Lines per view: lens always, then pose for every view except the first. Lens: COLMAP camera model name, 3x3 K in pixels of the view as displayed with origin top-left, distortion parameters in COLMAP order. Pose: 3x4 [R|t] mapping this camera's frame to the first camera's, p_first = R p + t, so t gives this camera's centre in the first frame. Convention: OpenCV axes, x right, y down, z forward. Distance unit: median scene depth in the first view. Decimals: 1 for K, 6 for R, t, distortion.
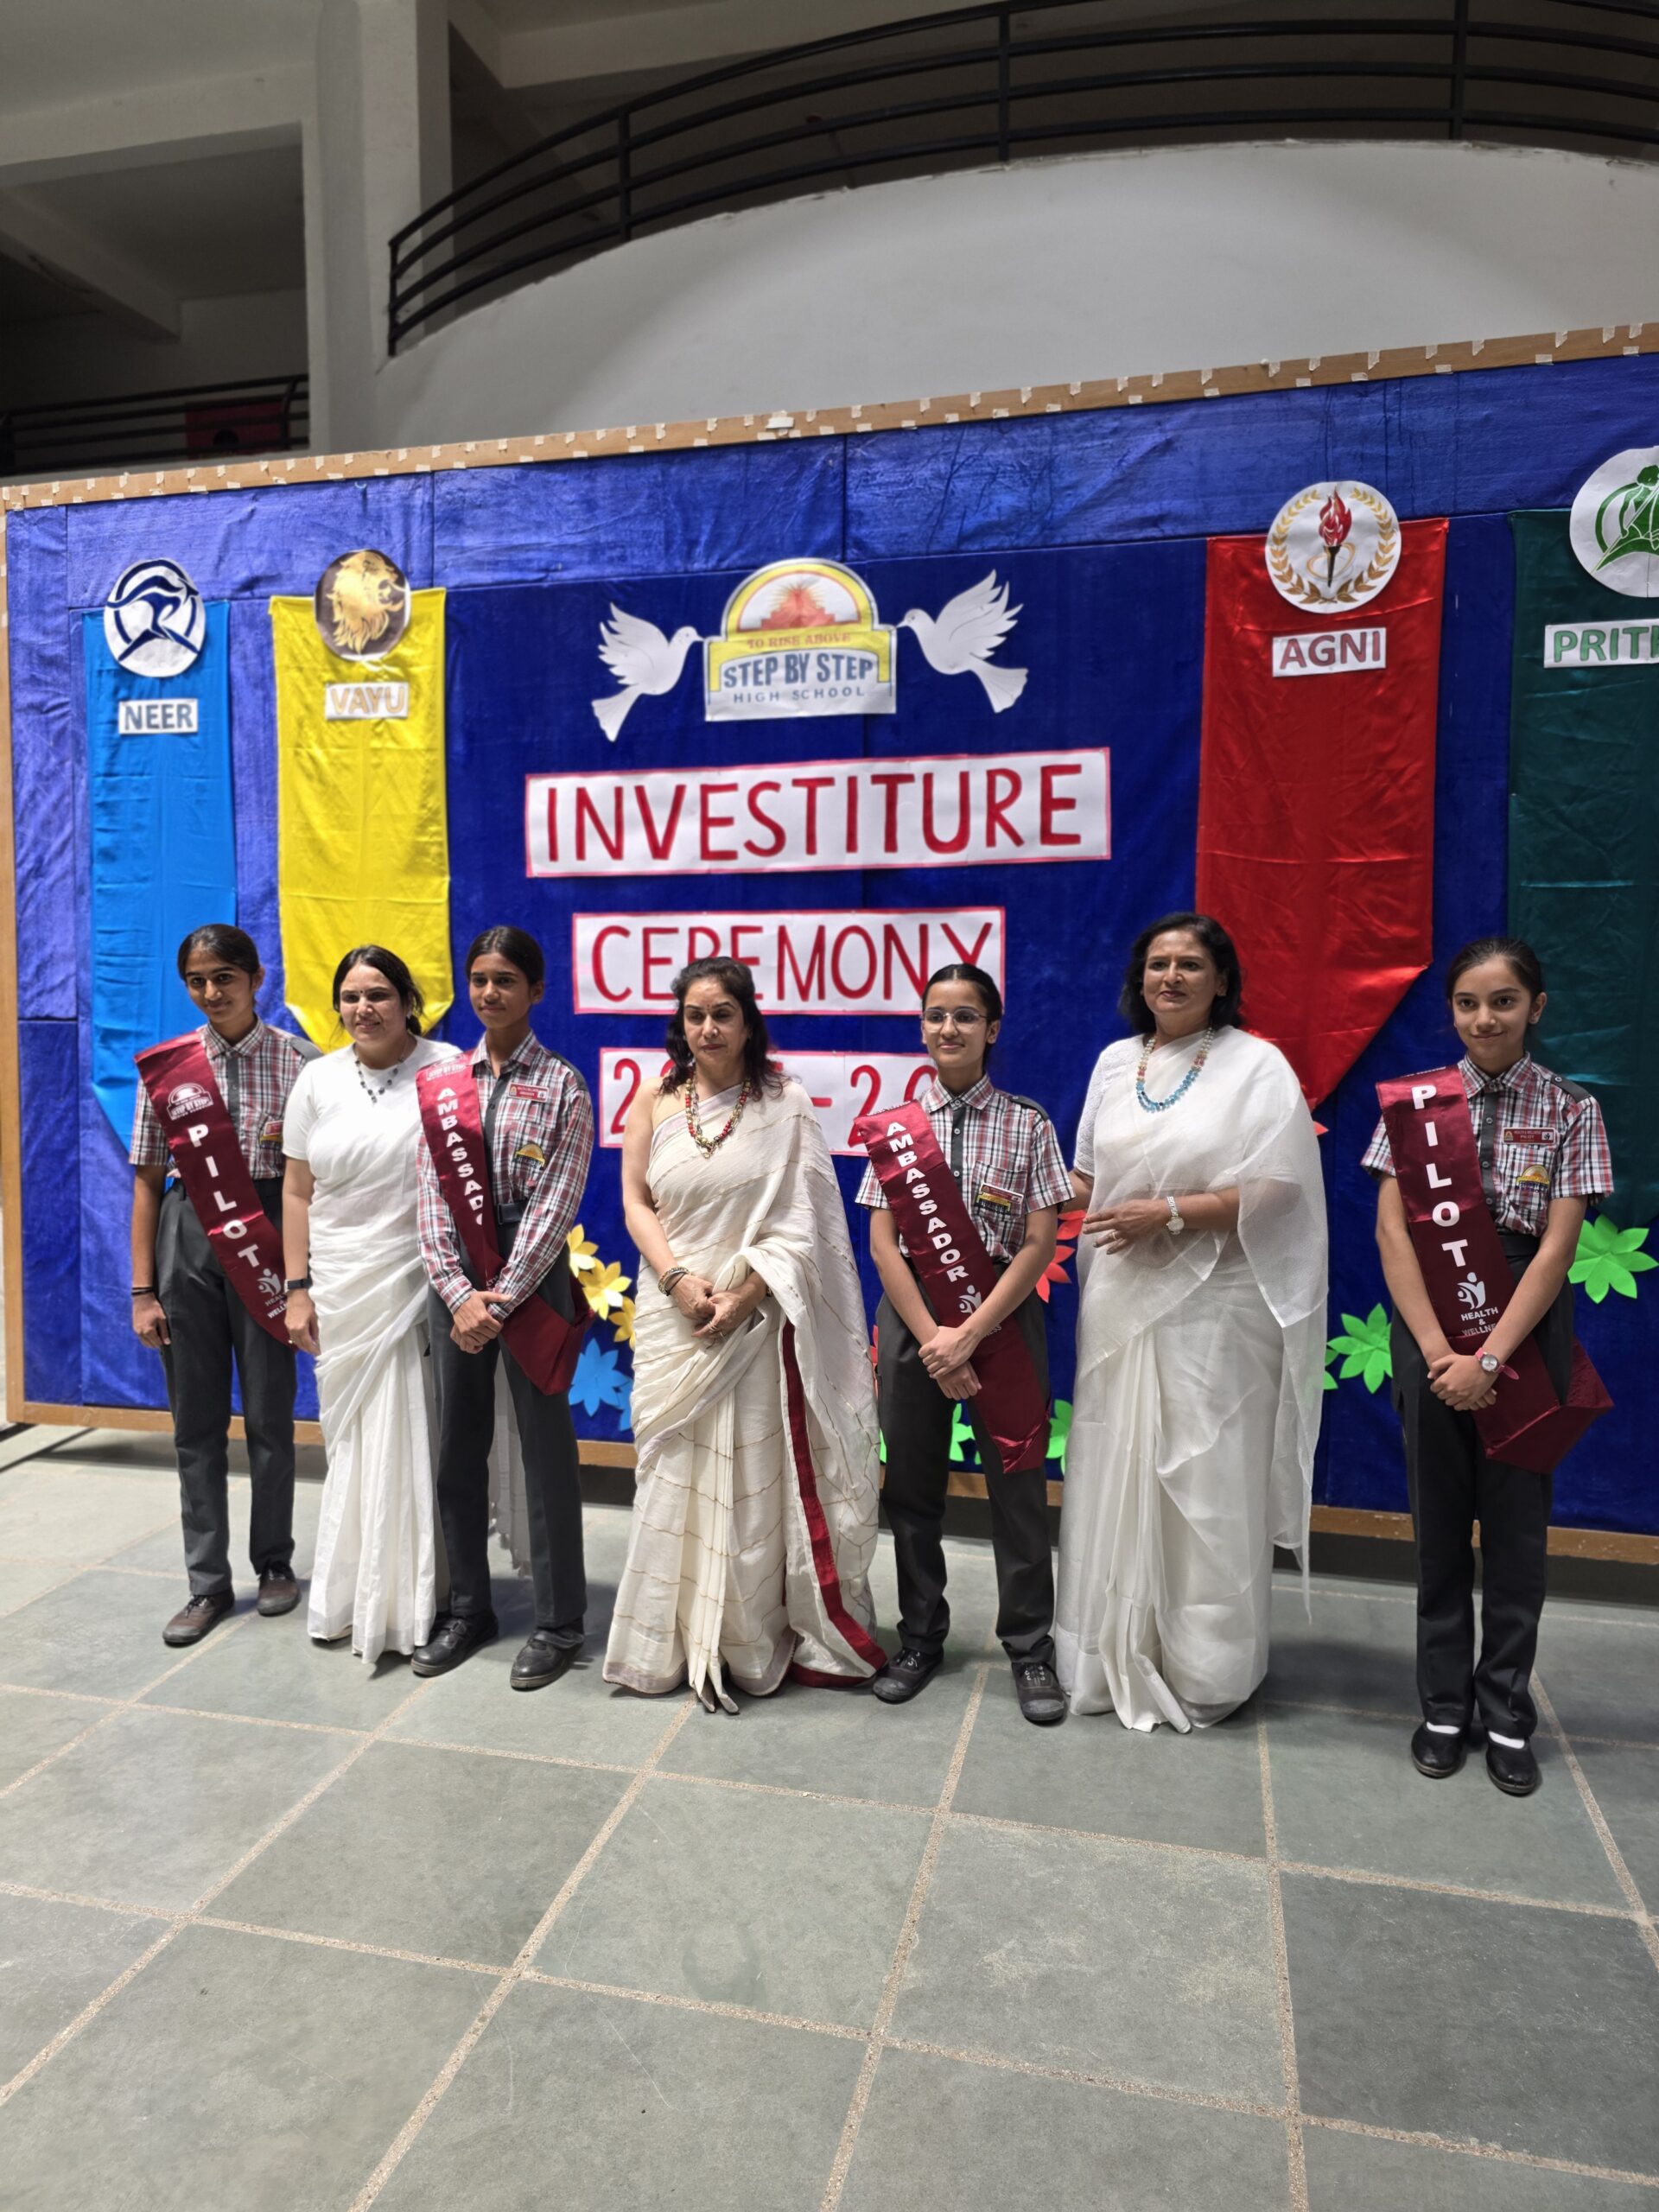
lens RADIAL K [[1473.4, 0, 823.2], [0, 1473.4, 1104.6], [0, 0, 1]] dist [0.054969, -0.048324]
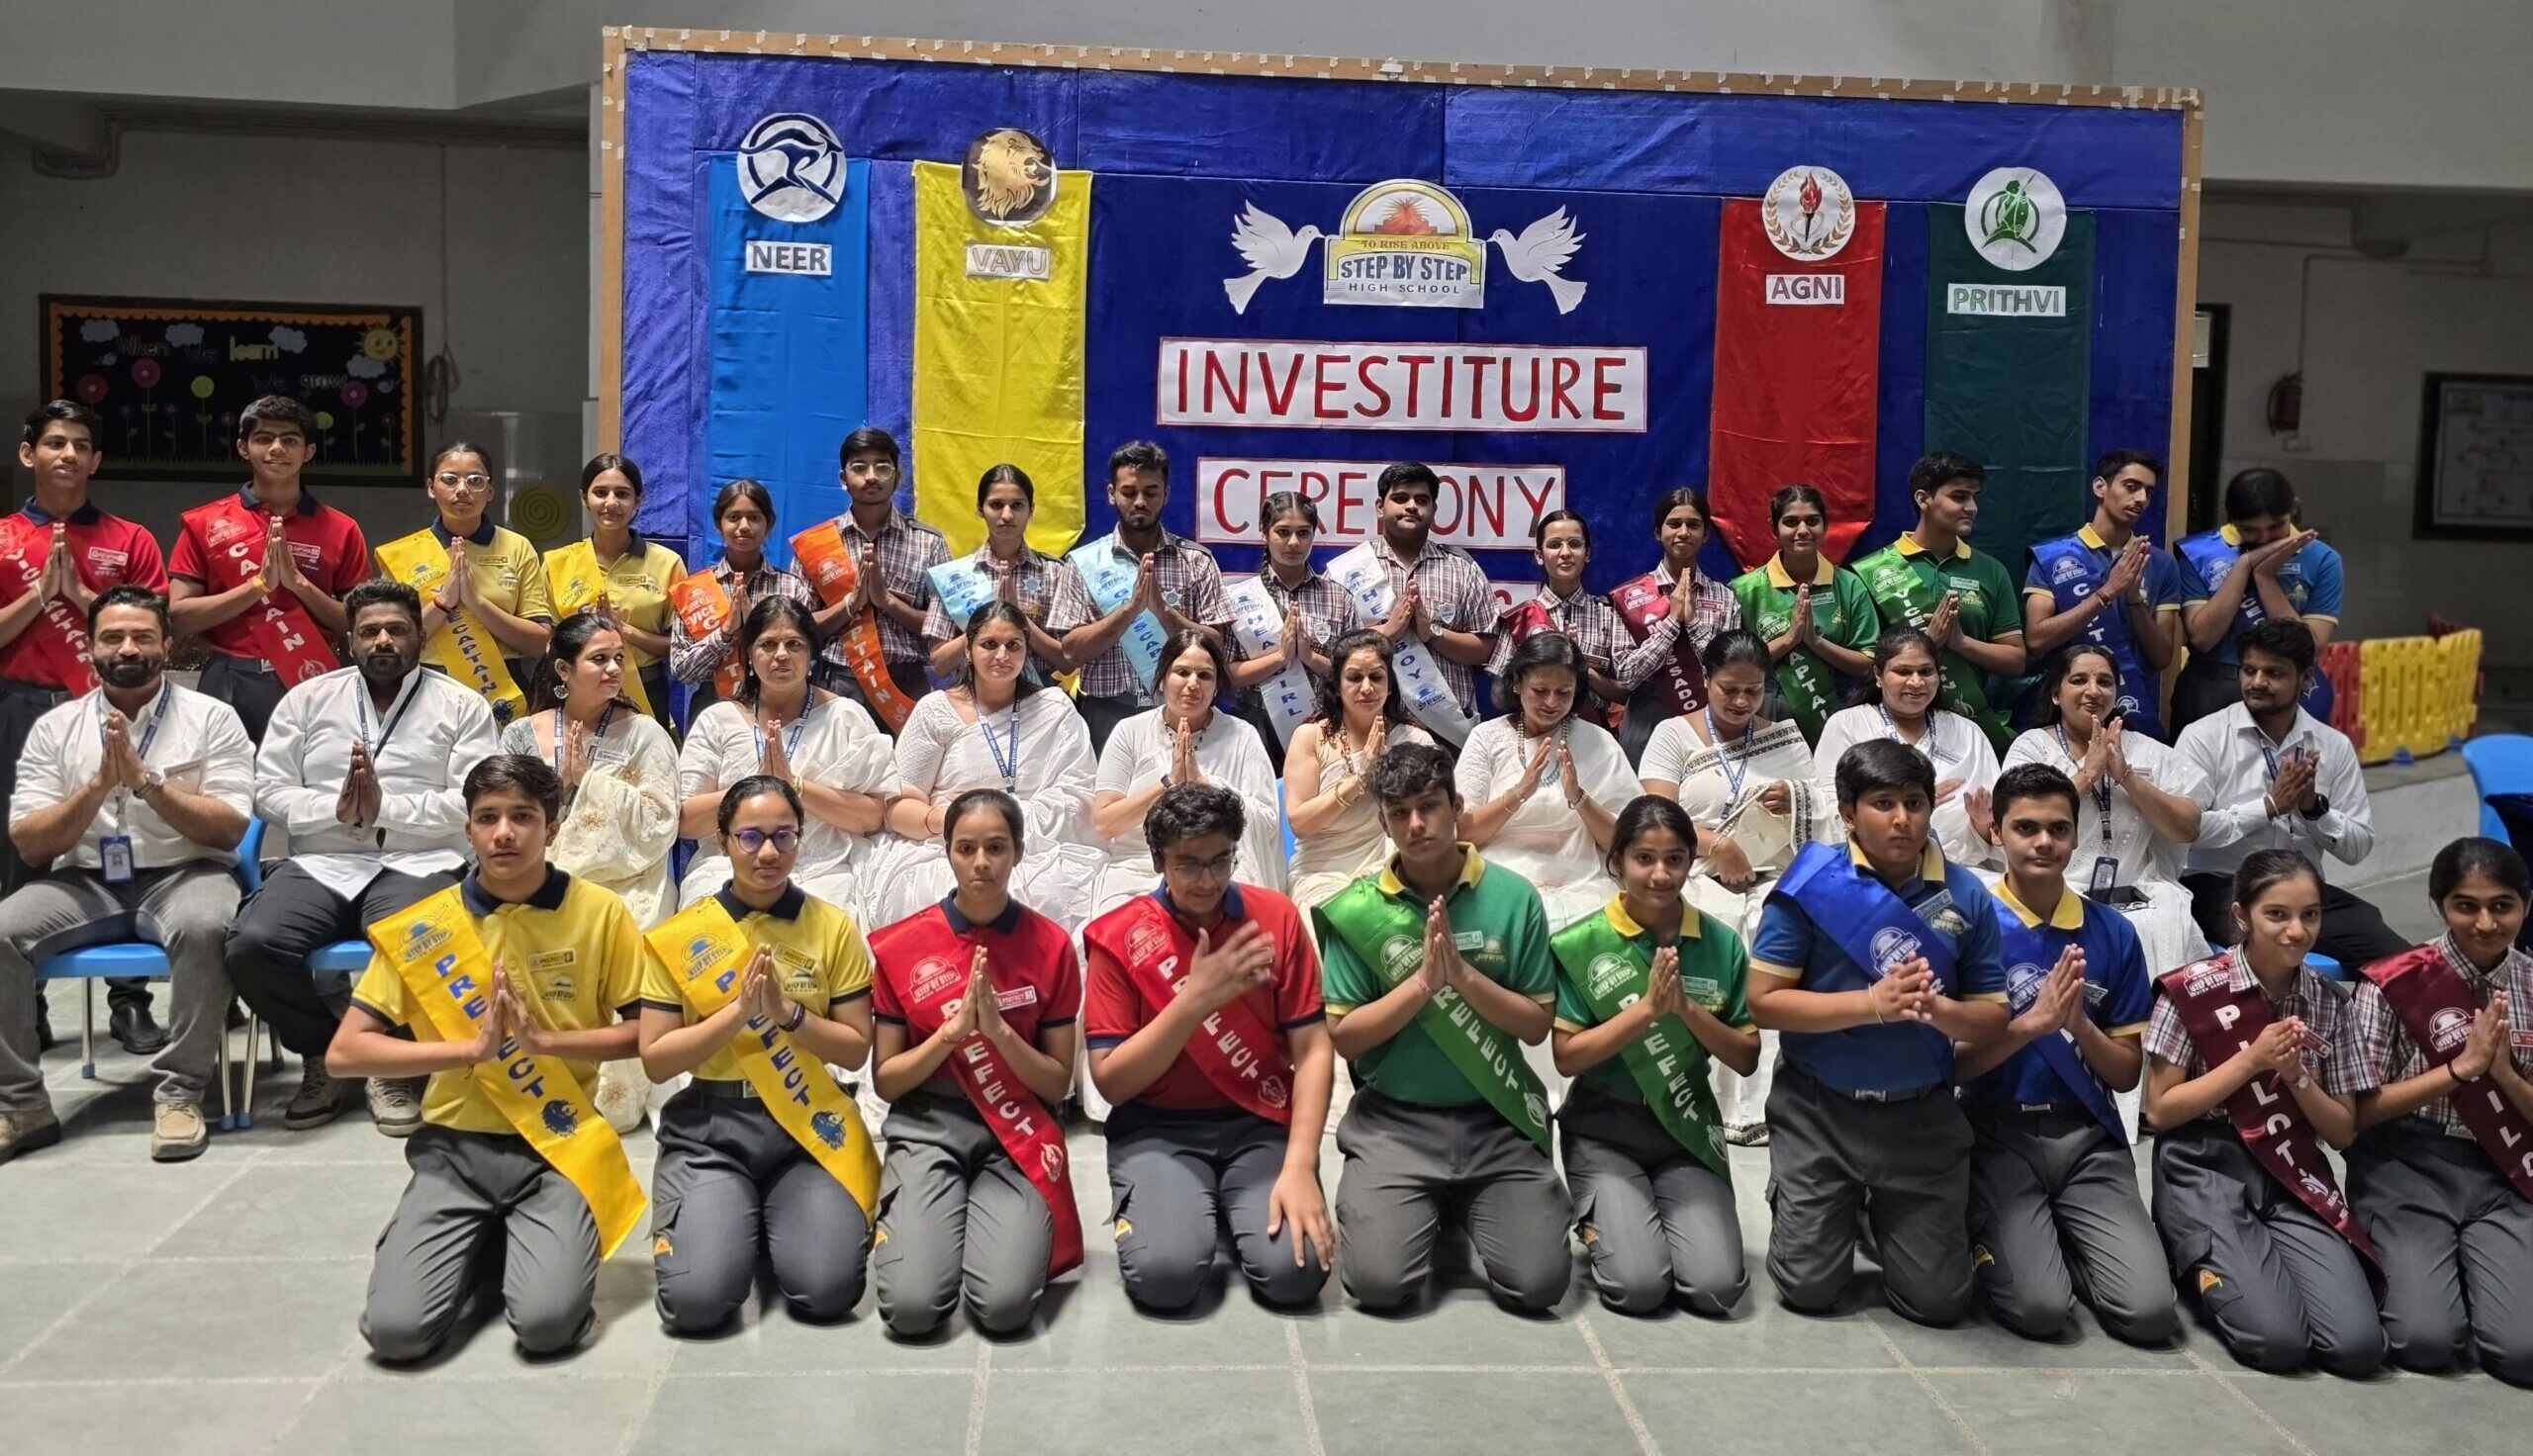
lens RADIAL K [[2074.1, 0, 1240.2], [0, 2074.1, 636.2], [0, 0, 1]] dist [0.071975, -0.073246]
pose [[0.951816, 0.007778, 0.306572, -0.678129], [-0.001842, 0.999805, -0.019646, 0.047250], [-0.306665, 0.018134, 0.951645, -0.602254]]
